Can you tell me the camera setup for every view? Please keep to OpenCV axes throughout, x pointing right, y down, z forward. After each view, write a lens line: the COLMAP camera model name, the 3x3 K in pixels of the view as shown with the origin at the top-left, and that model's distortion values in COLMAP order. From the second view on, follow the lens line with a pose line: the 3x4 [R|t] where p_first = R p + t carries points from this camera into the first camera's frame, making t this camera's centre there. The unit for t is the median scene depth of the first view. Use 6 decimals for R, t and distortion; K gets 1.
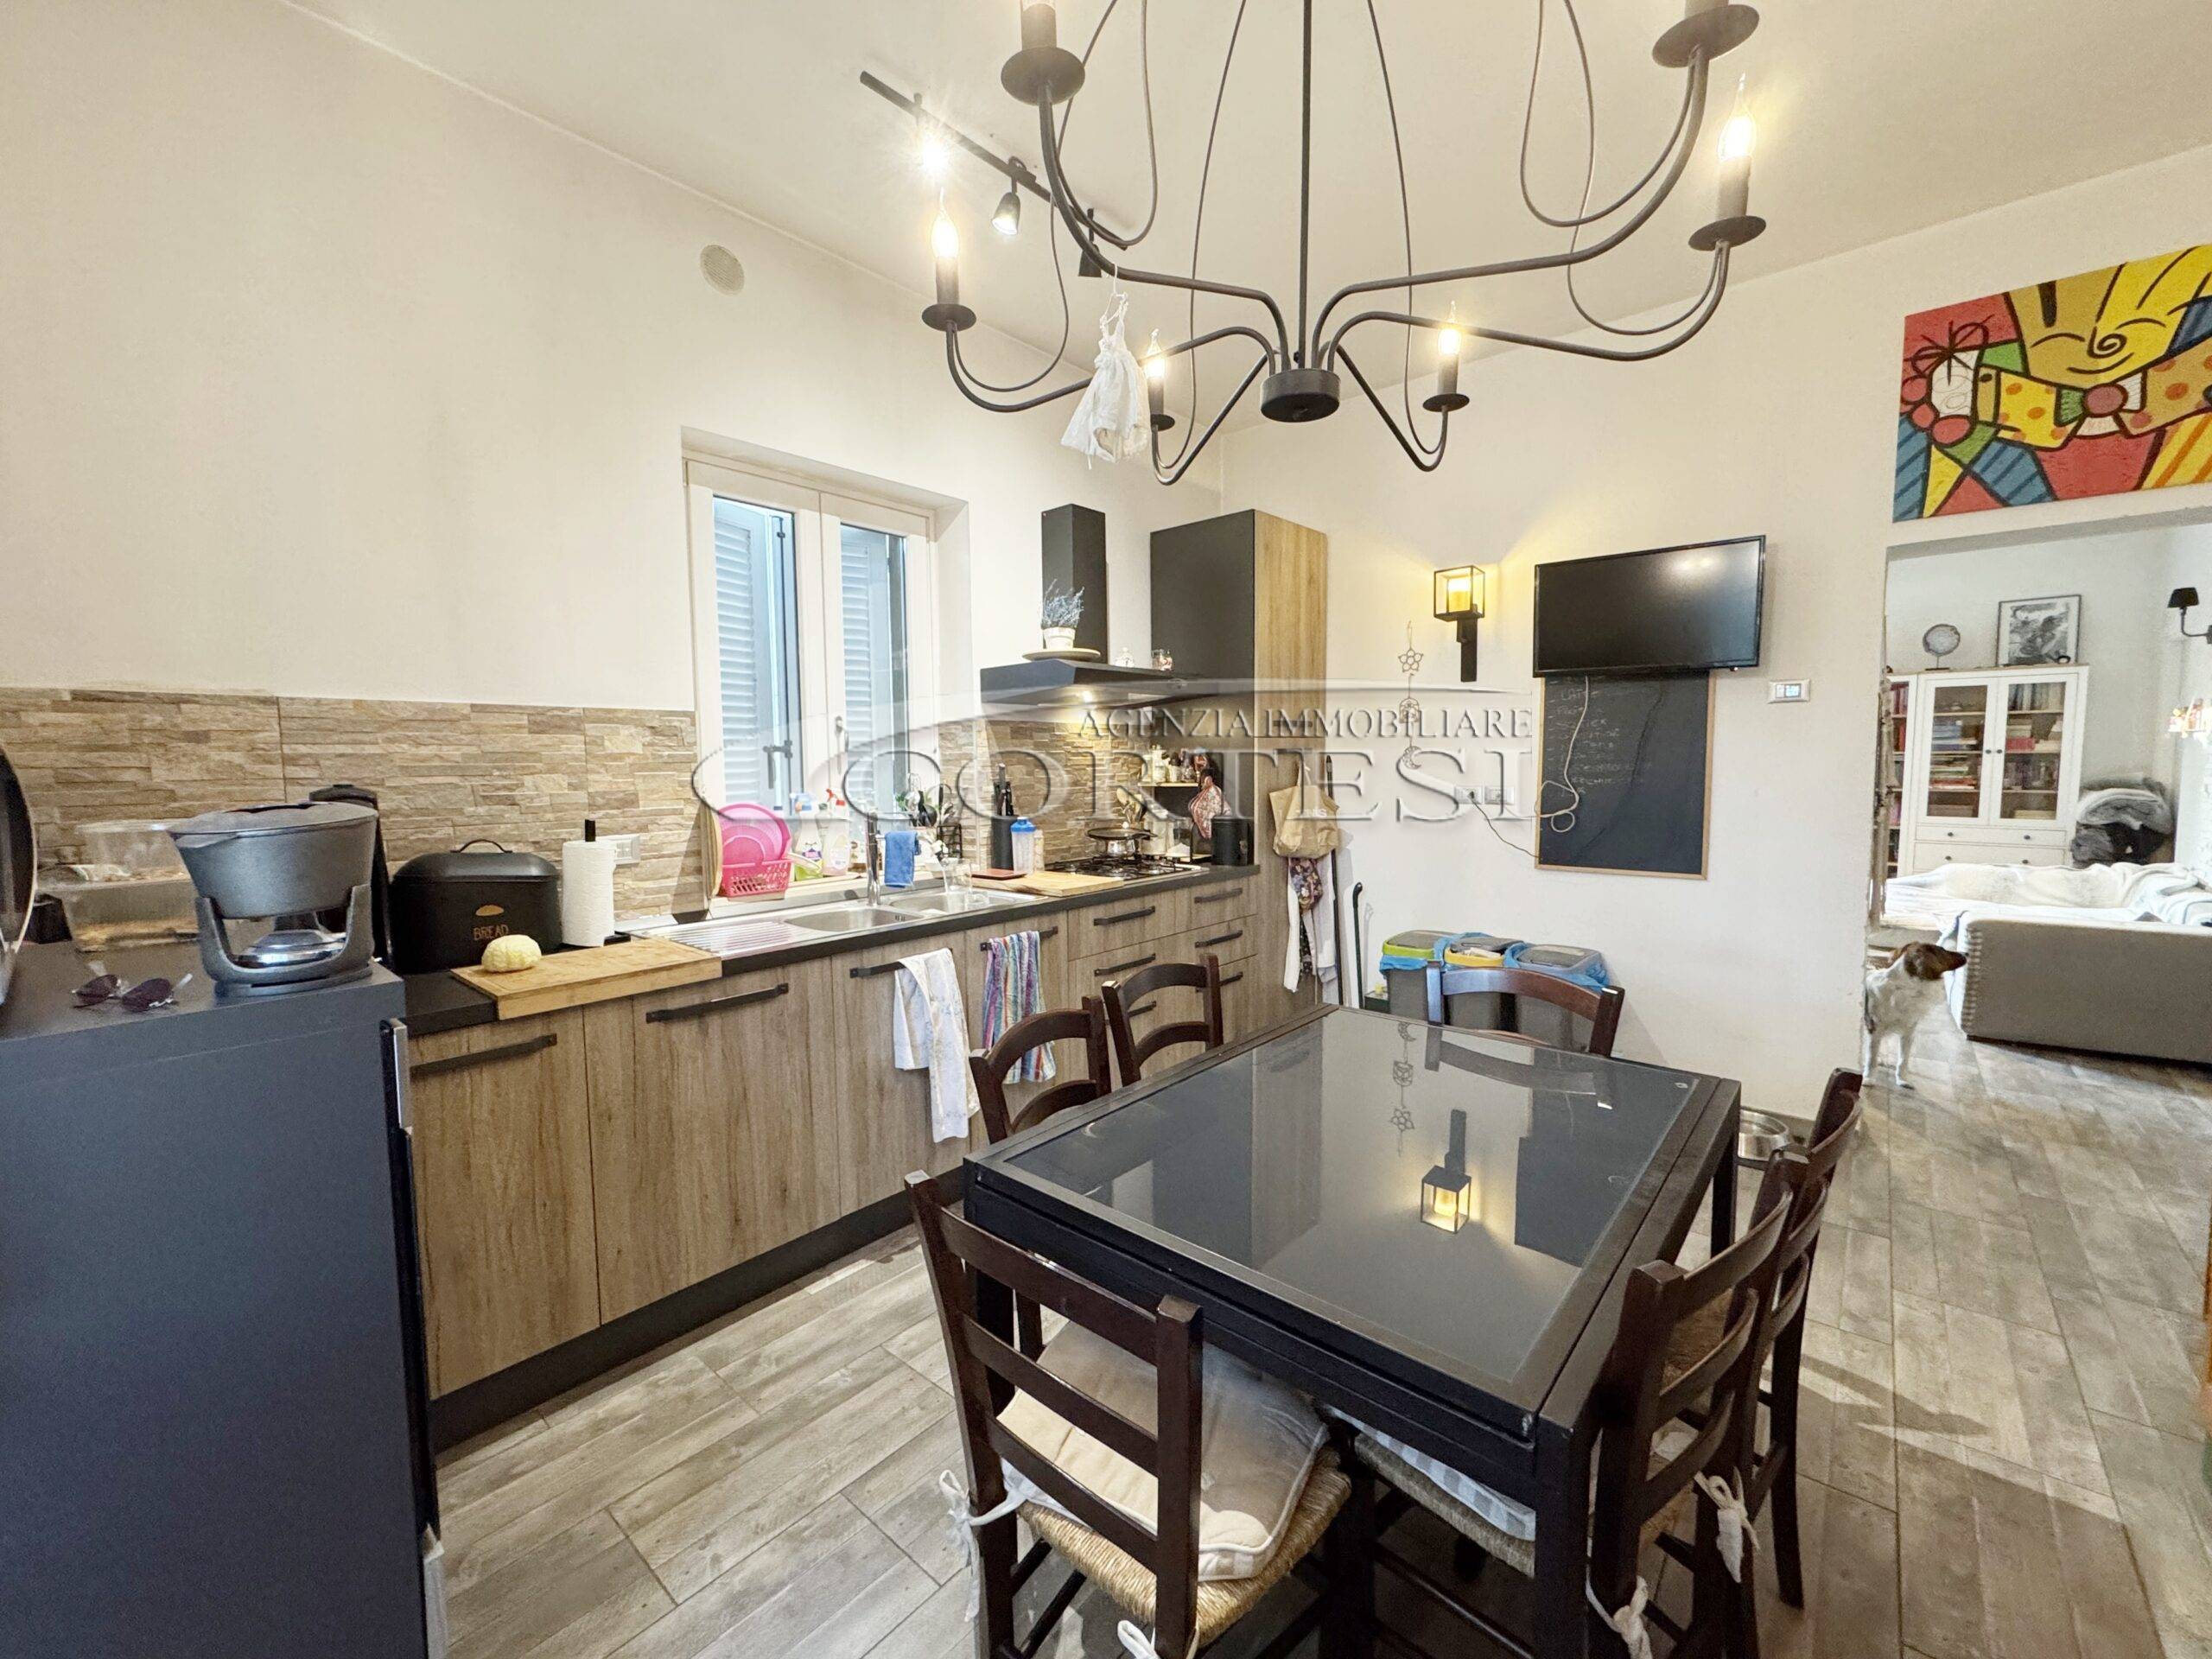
lens RADIAL K [[878.3, 0, 1141.4], [0, 878.3, 827.0], [0, 0, 1]] dist [0.001208, 0.000399]
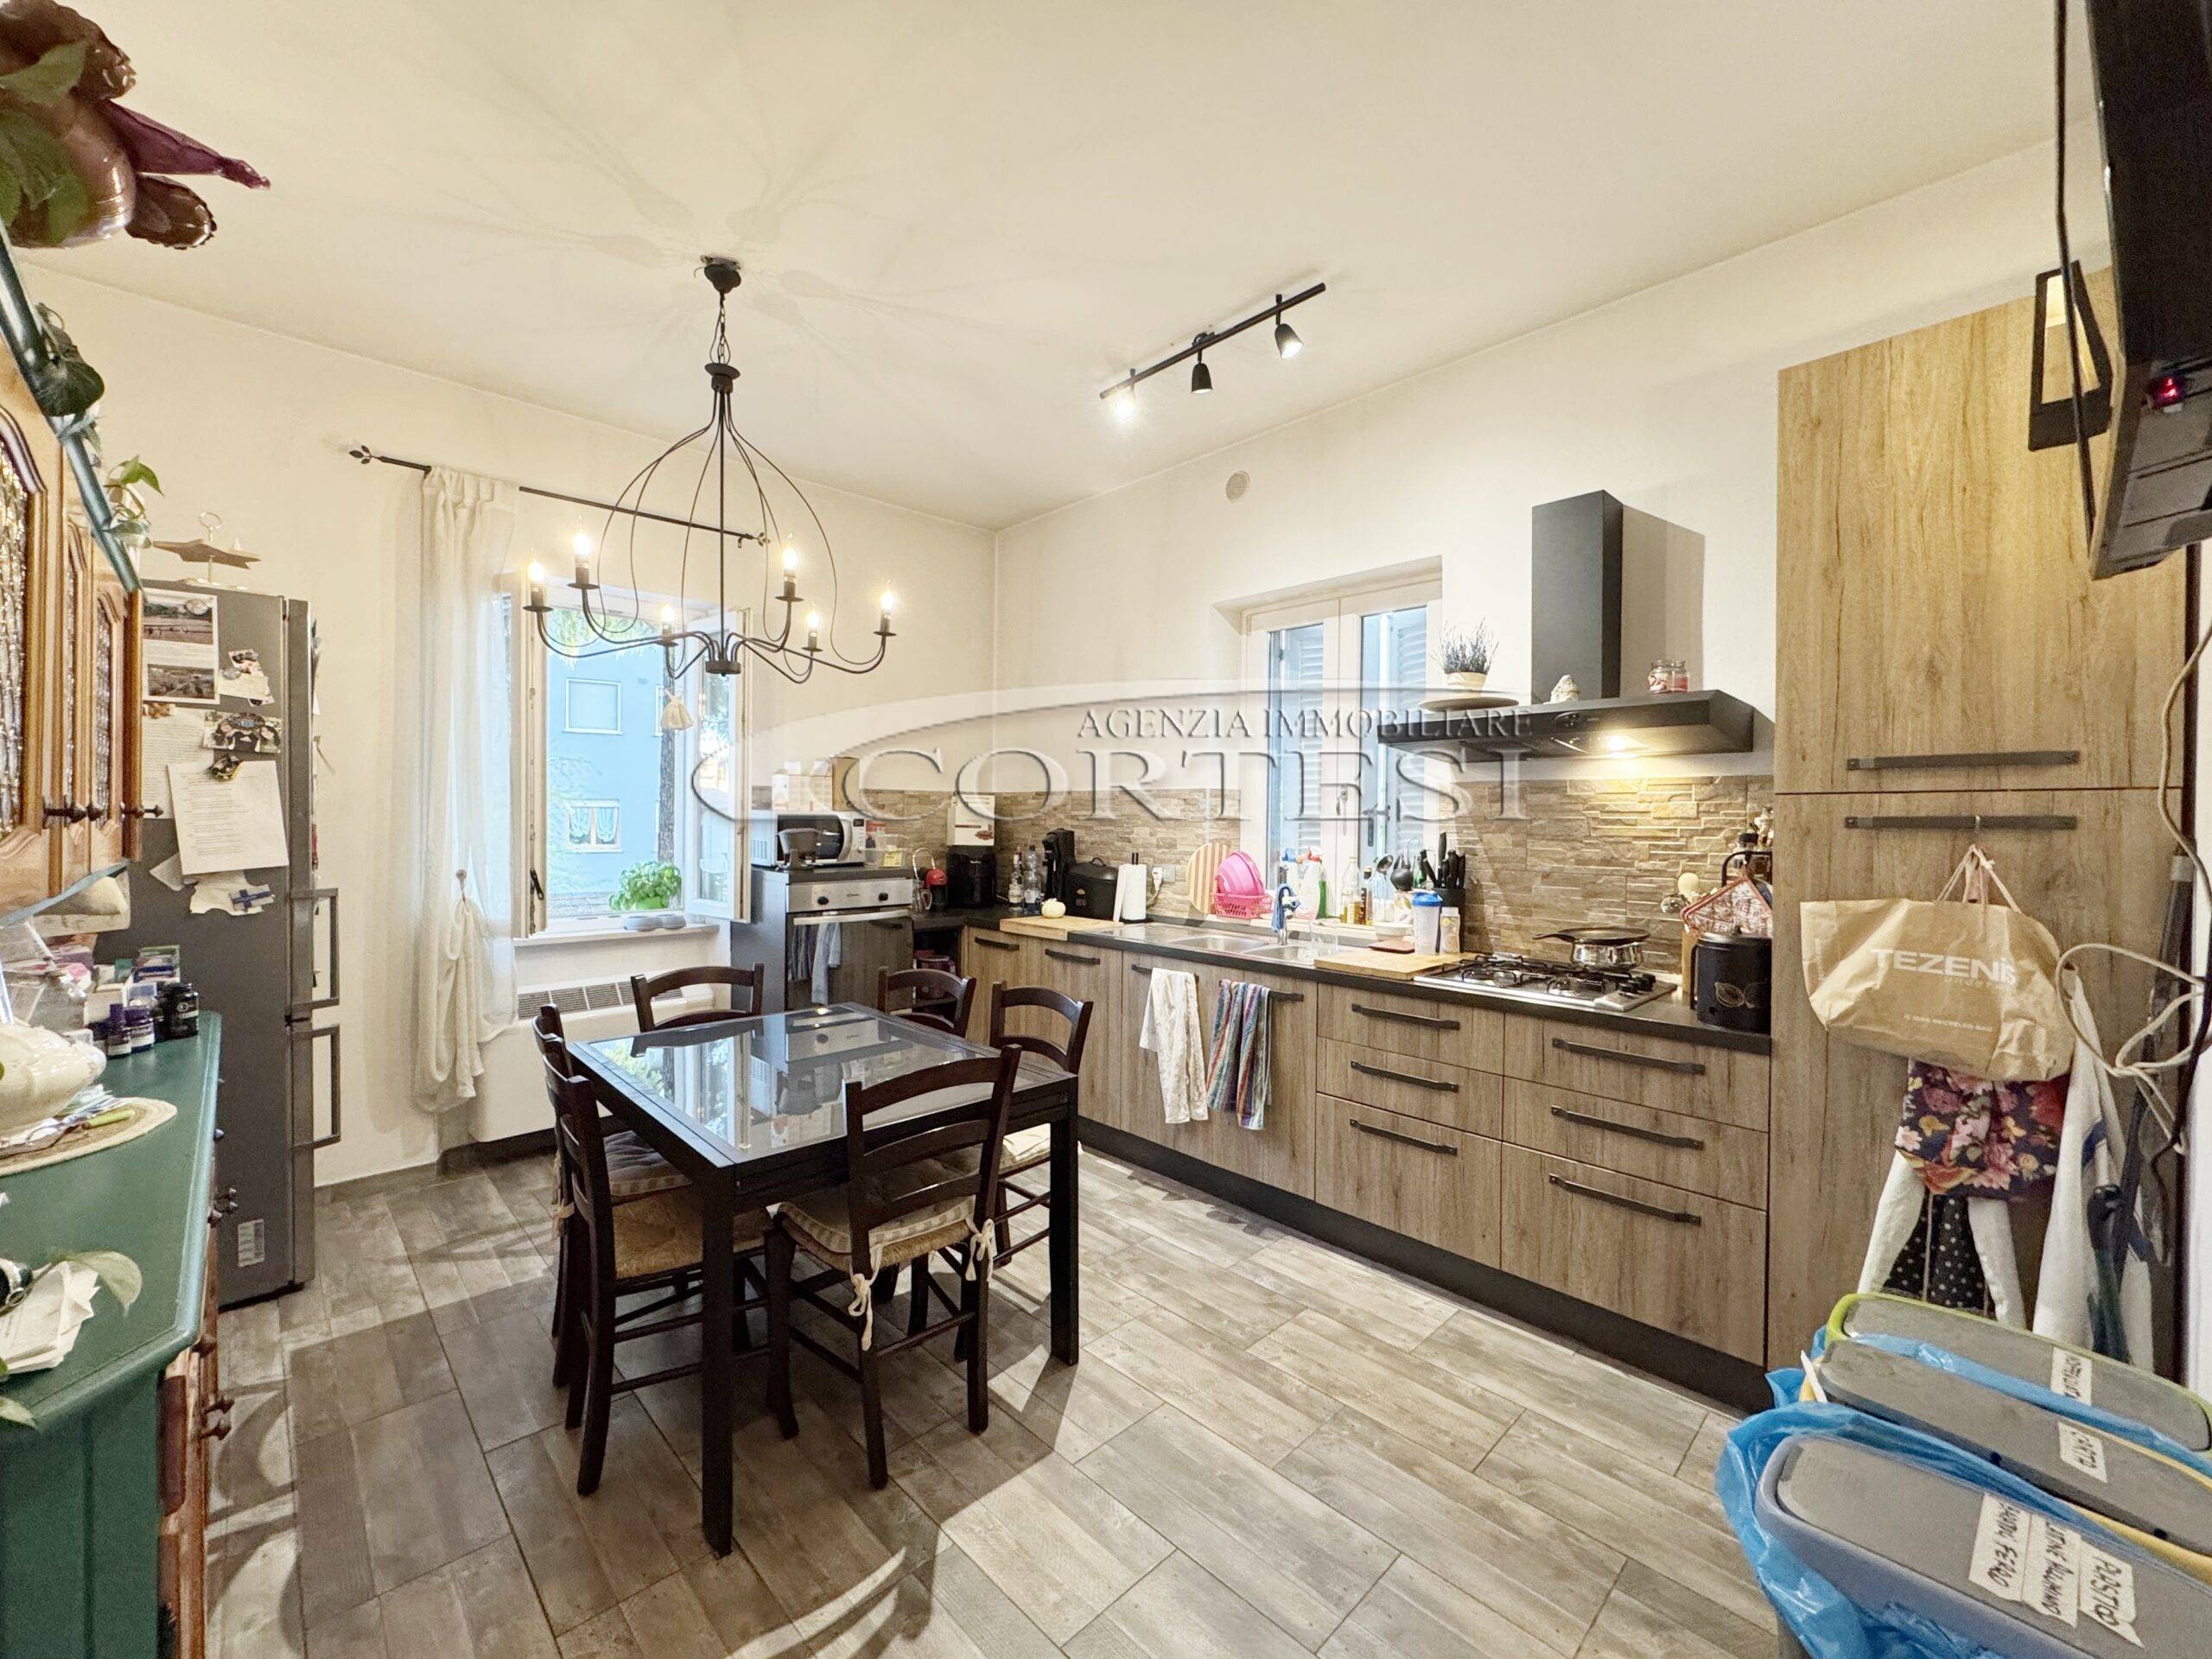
lens RADIAL K [[915.3, 0, 1104.3], [0, 915.3, 828.2], [0, 0, 1]] dist [0.000743, 0.000208]
pose [[-0.101160, 0.024899, -0.994559, 1.157372], [-0.084165, 0.995889, 0.033493, -0.108489], [0.991304, 0.087095, -0.098648, 1.056329]]
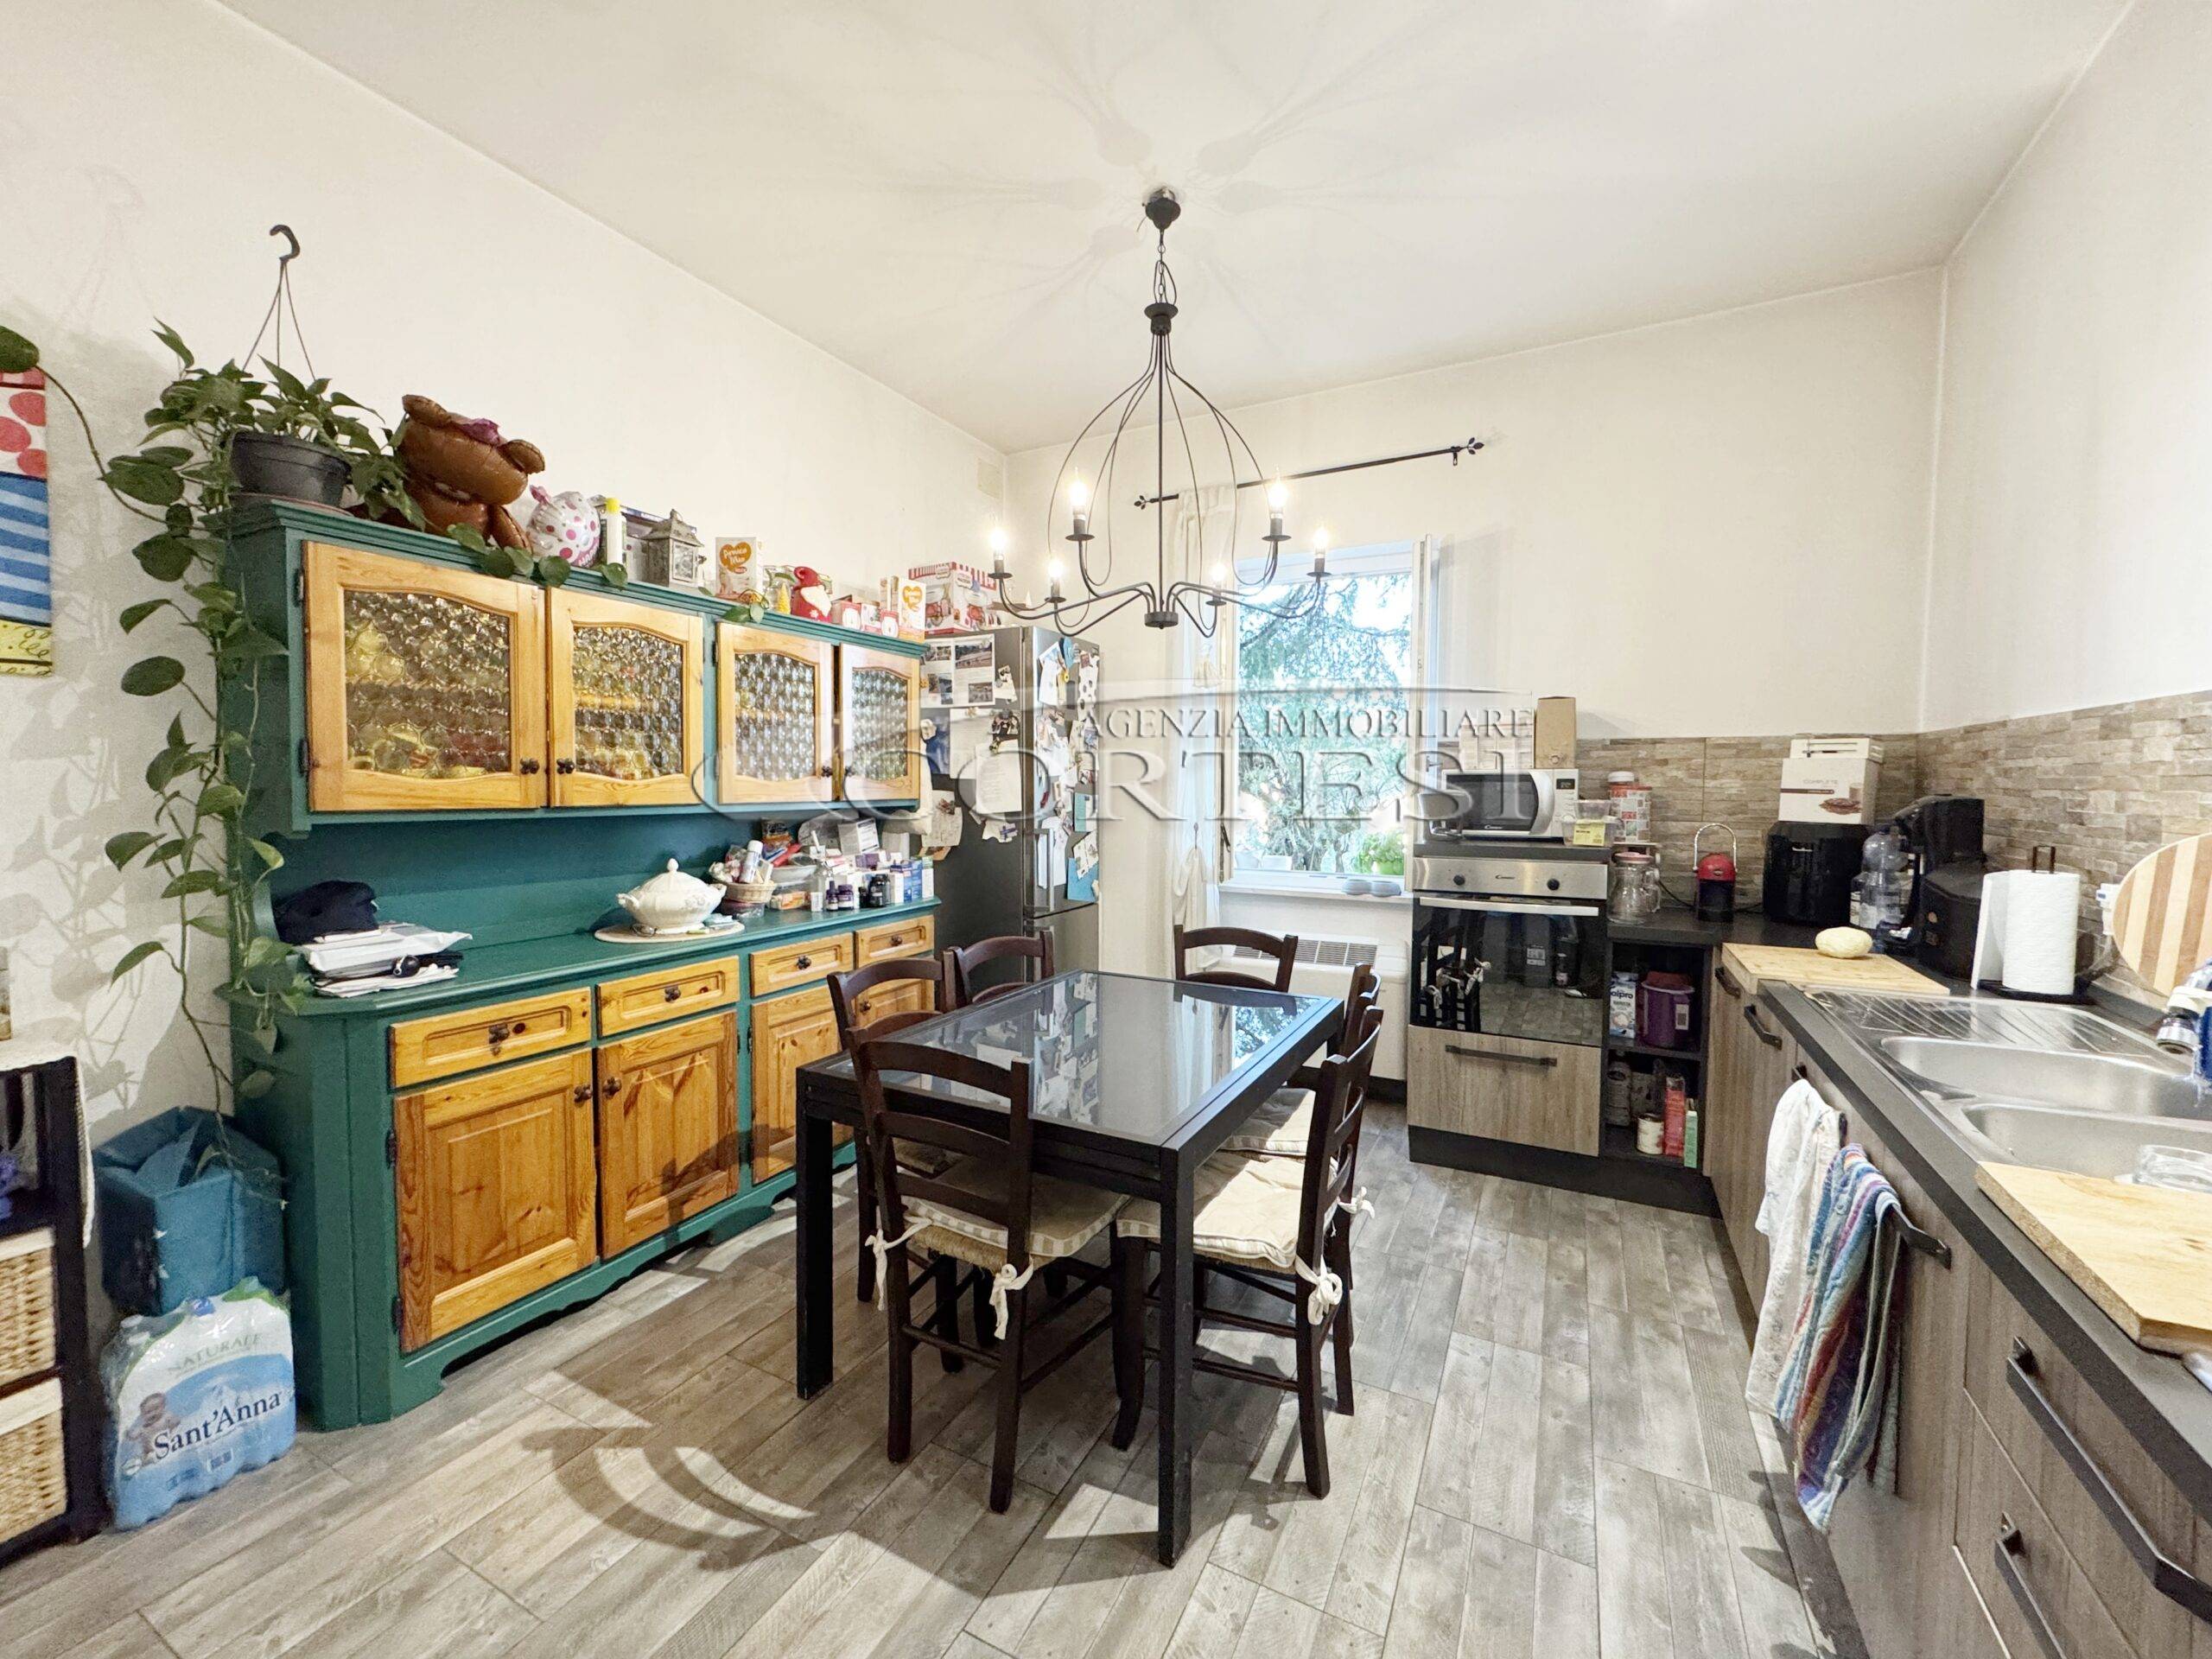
lens RADIAL K [[907.9, 0, 1106.0], [0, 907.9, 829.5], [0, 0, 1]] dist [0.000670, 0.000726]
pose [[-0.978330, 0.019876, -0.206097, 0.371974], [-0.007059, 0.991602, 0.129137, -0.118612], [0.206933, 0.127794, -0.969973, 1.541719]]
